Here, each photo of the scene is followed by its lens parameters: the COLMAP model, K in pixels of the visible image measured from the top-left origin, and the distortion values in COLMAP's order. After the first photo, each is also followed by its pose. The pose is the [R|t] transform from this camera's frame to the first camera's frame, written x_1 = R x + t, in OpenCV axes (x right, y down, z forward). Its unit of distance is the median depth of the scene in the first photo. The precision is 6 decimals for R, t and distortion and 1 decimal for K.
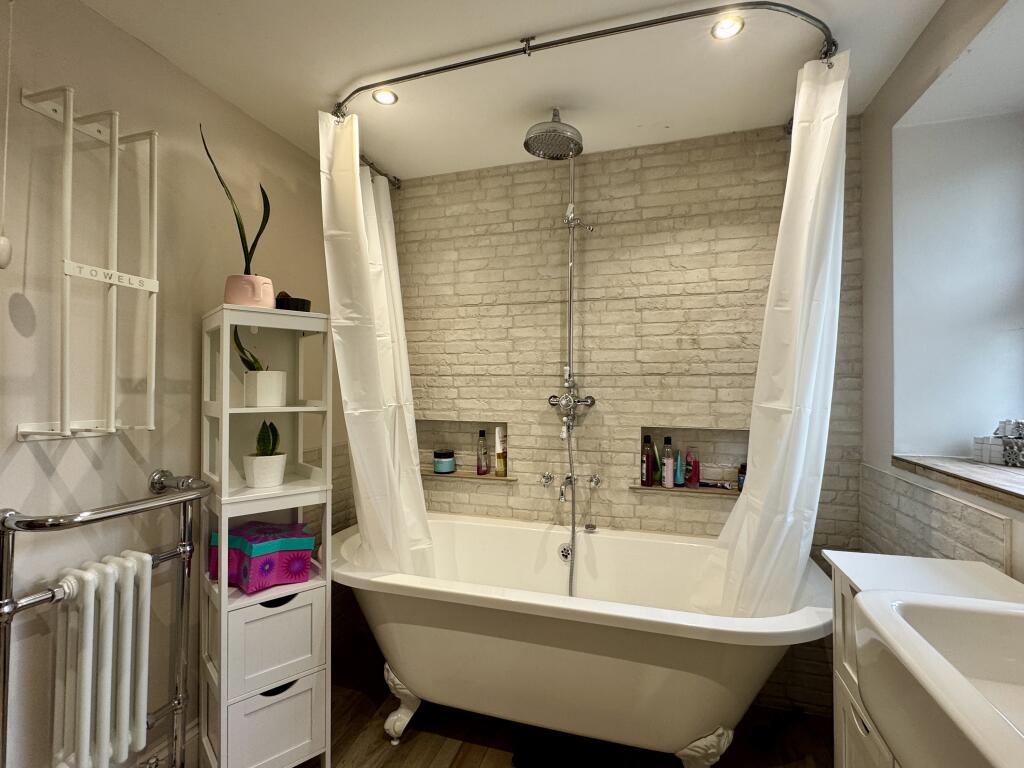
lens RADIAL K [[489.6, 0, 512.0], [0, 489.6, 384.0], [0, 0, 1]] dist [-0.000262, -0.000270]
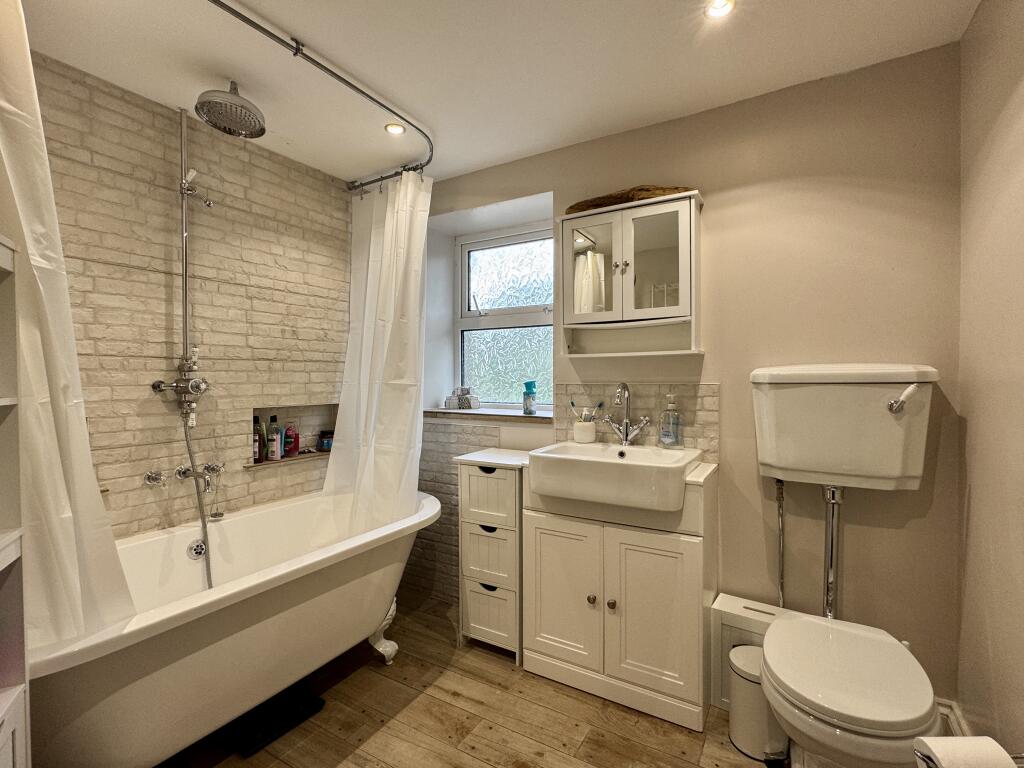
lens RADIAL K [[489.6, 0, 512.0], [0, 489.6, 384.0], [0, 0, 1]] dist [-0.000262, -0.000270]
pose [[0.228849, -0.018817, 0.973280, -0.639687], [0.001157, 0.999818, 0.019058, 0.014751], [-0.973461, -0.003236, 0.228830, 0.209492]]
